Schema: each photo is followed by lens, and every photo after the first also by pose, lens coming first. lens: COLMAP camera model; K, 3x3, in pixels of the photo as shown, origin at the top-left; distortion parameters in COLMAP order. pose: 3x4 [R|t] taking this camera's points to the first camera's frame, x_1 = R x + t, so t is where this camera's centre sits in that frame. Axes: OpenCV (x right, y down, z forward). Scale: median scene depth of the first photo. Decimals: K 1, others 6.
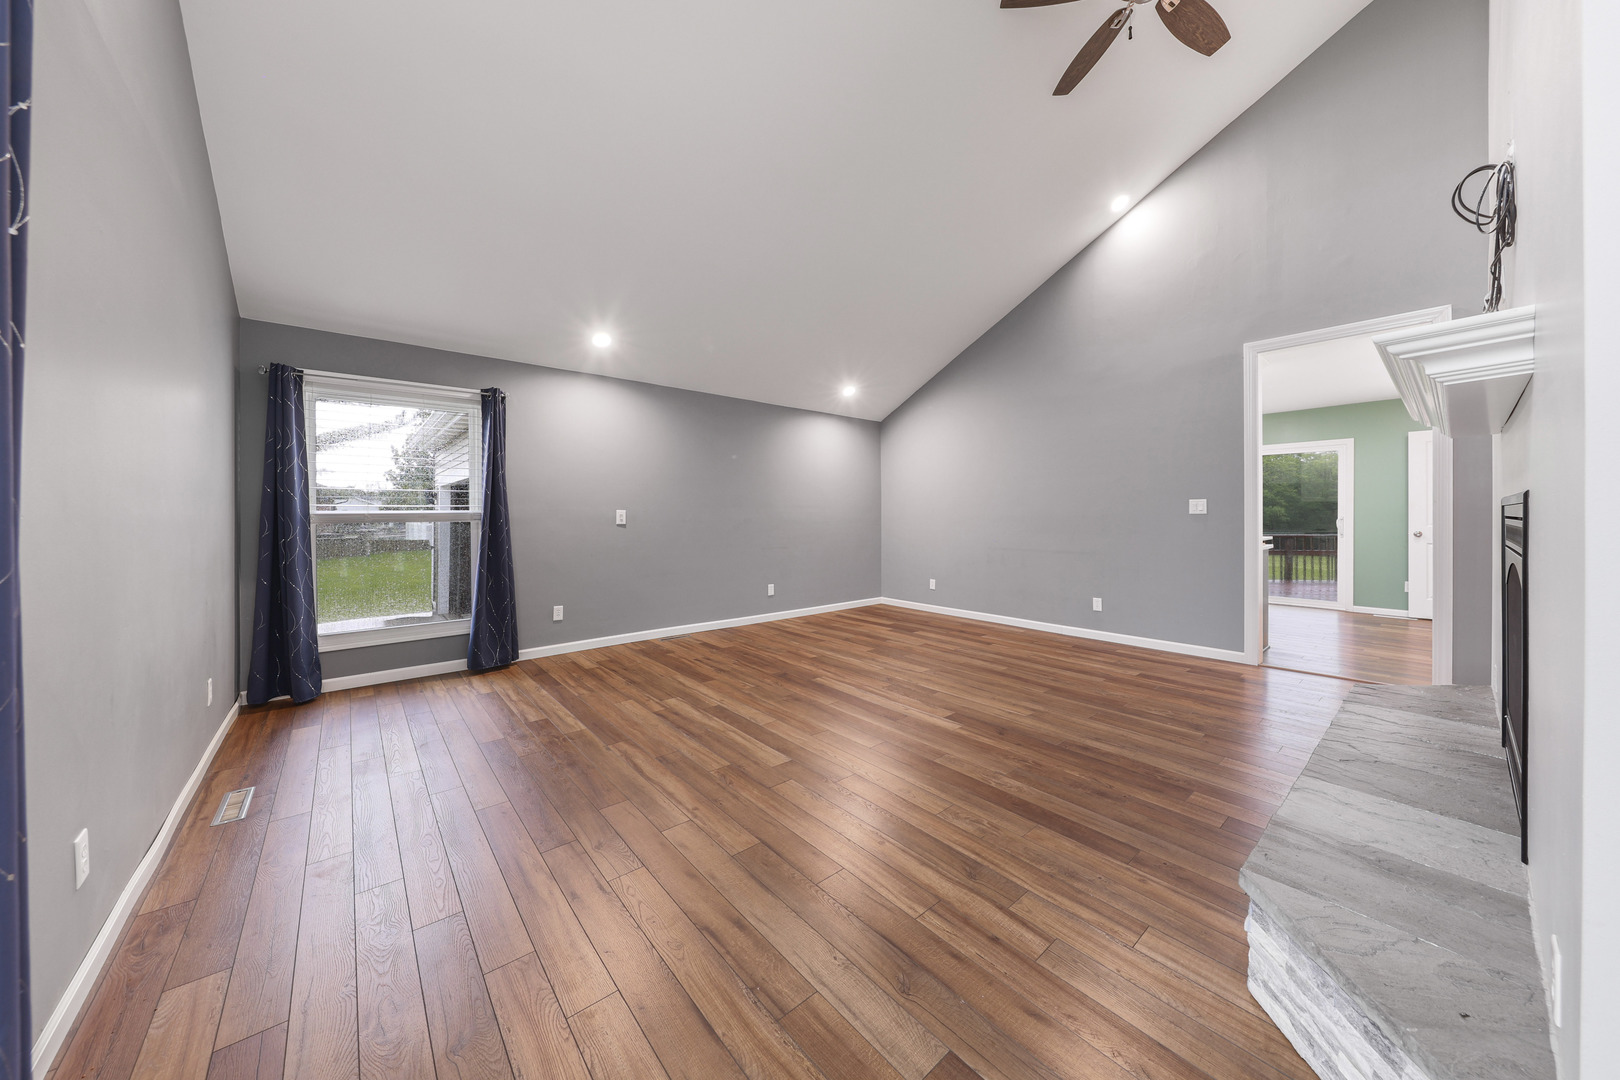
lens RADIAL K [[555.6, 0, 819.2], [0, 555.6, 514.6], [0, 0, 1]] dist [0.001687, -0.000012]
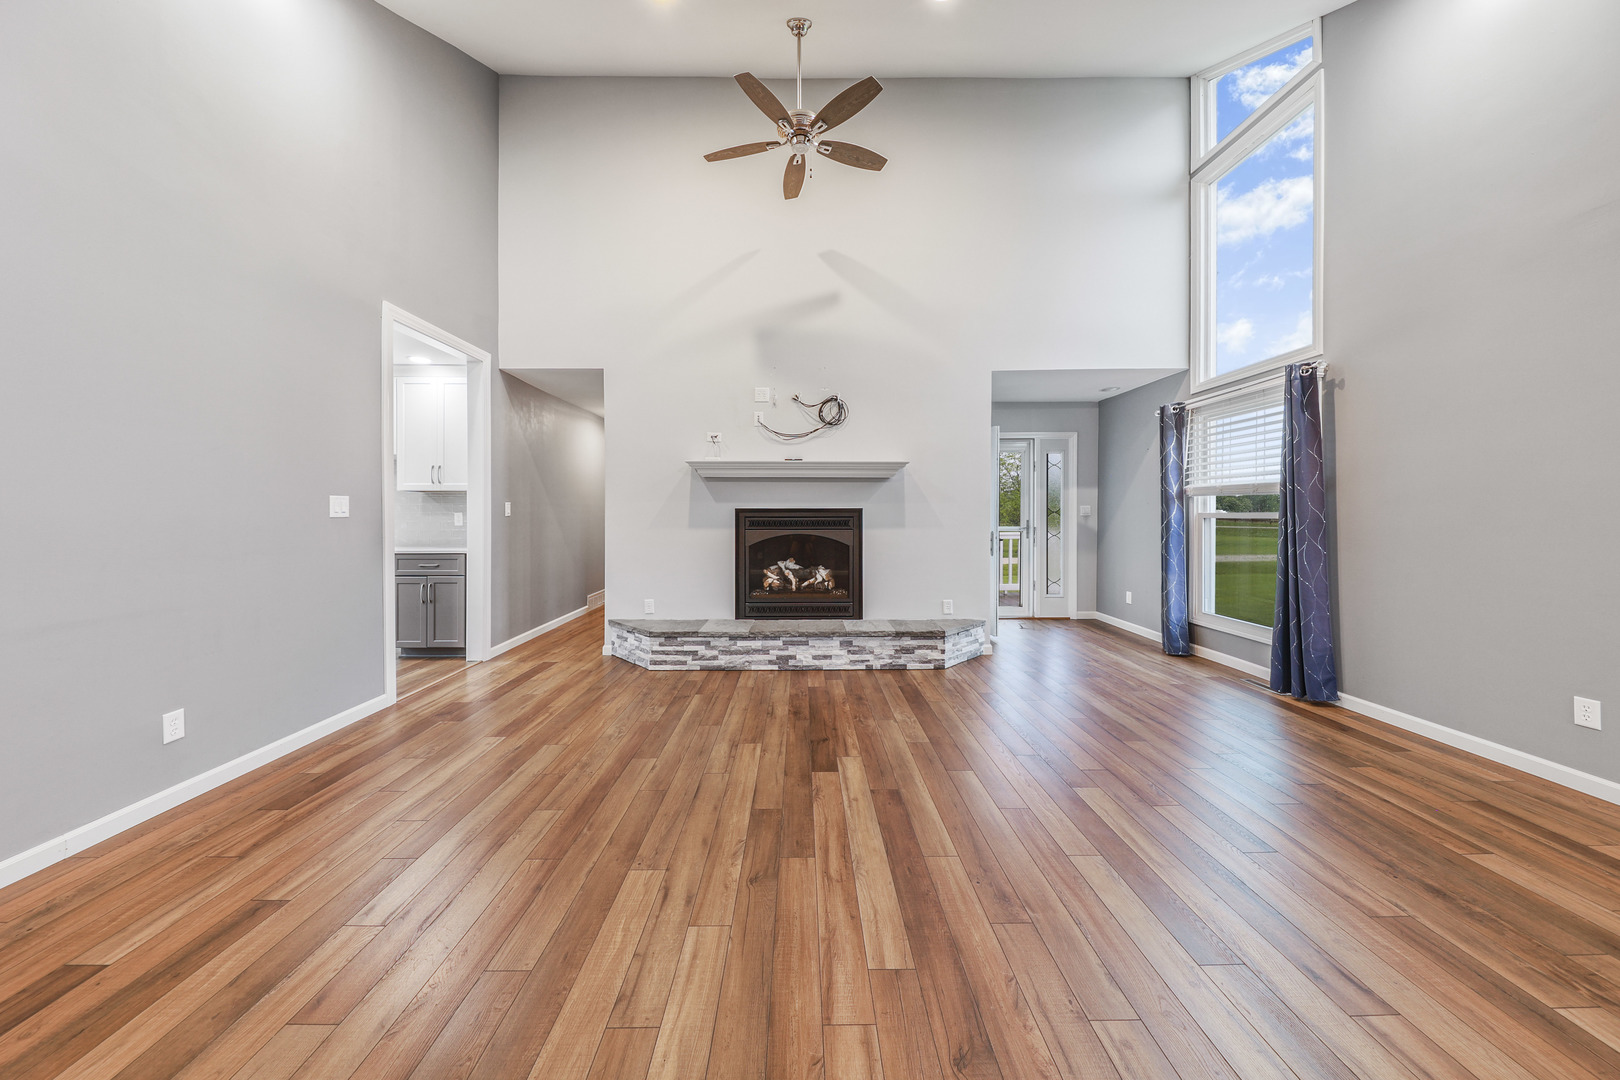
lens RADIAL K [[516.5, 0, 804.6], [0, 516.5, 516.9], [0, 0, 1]] dist [-0.001809, -0.000751]
pose [[-0.757352, 0.000449, 0.653007, -0.251748], [0.004783, 0.999977, 0.004859, -0.003306], [-0.652990, 0.006803, -0.757336, 1.804009]]
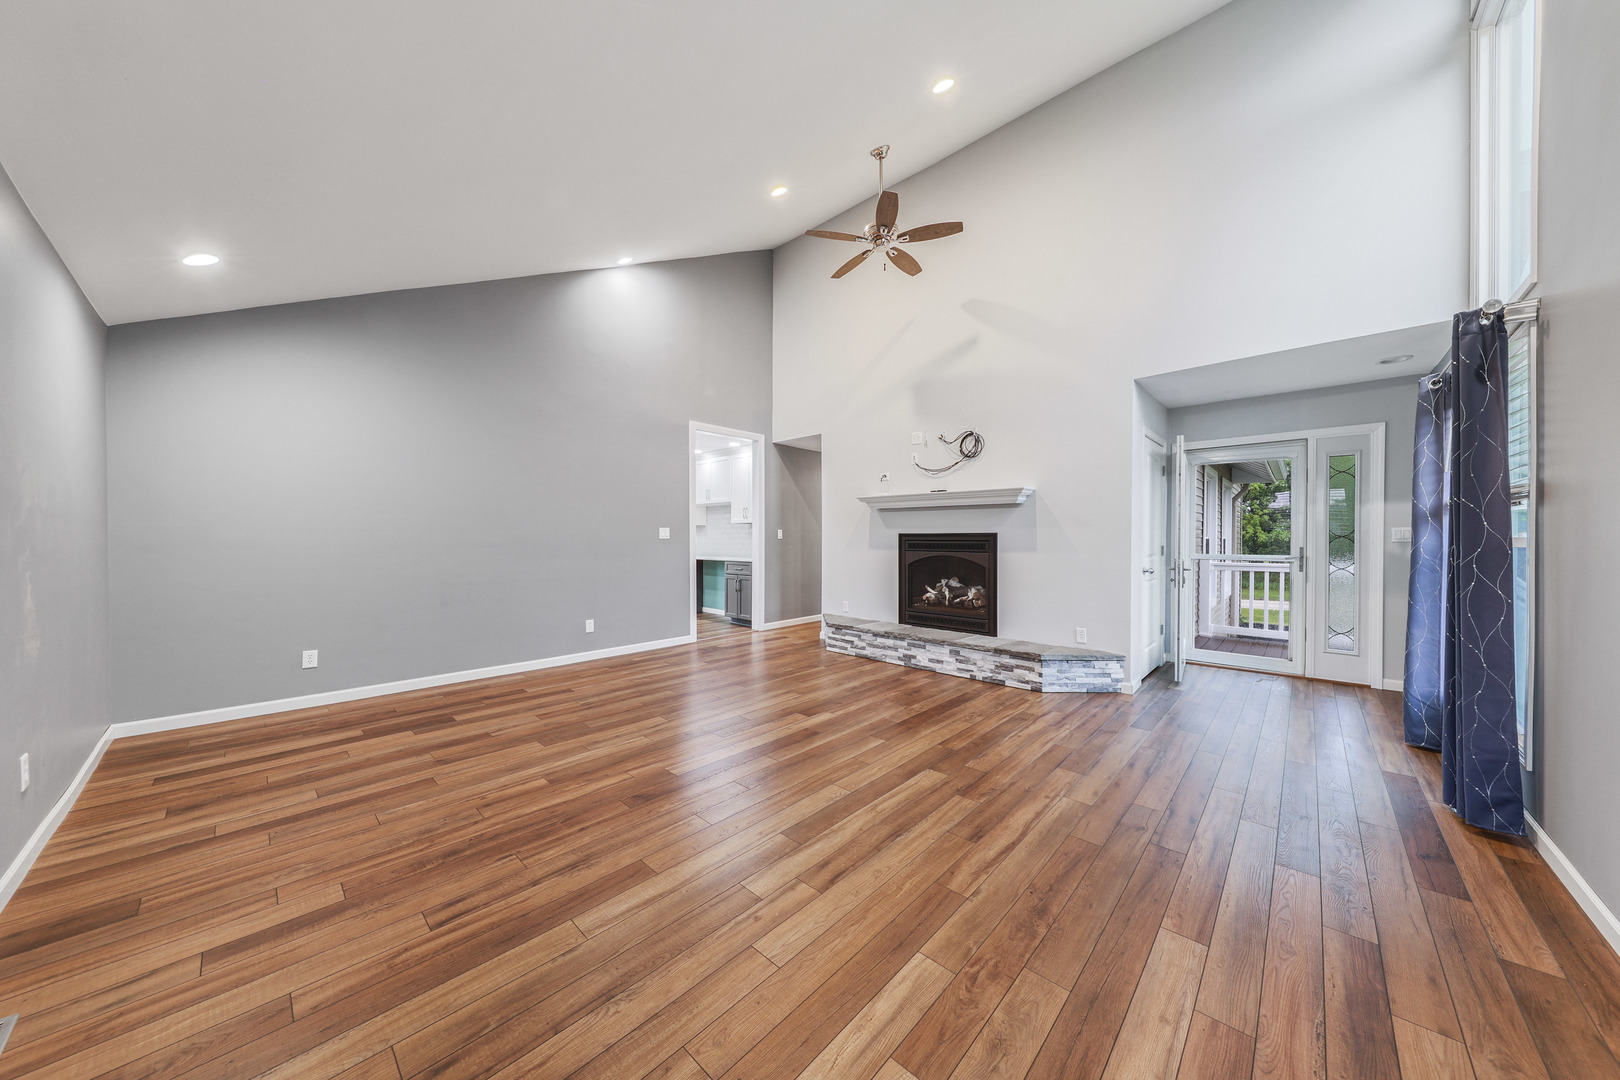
lens RADIAL K [[516.5, 0, 846.2], [0, 516.5, 541.8], [0, 0, 1]] dist [-0.001809, -0.000751]
pose [[-0.140502, -0.003776, 0.990073, -0.946999], [-0.000475, 0.999993, 0.003746, 0.002660], [-0.990080, 0.000056, -0.140503, 1.219586]]
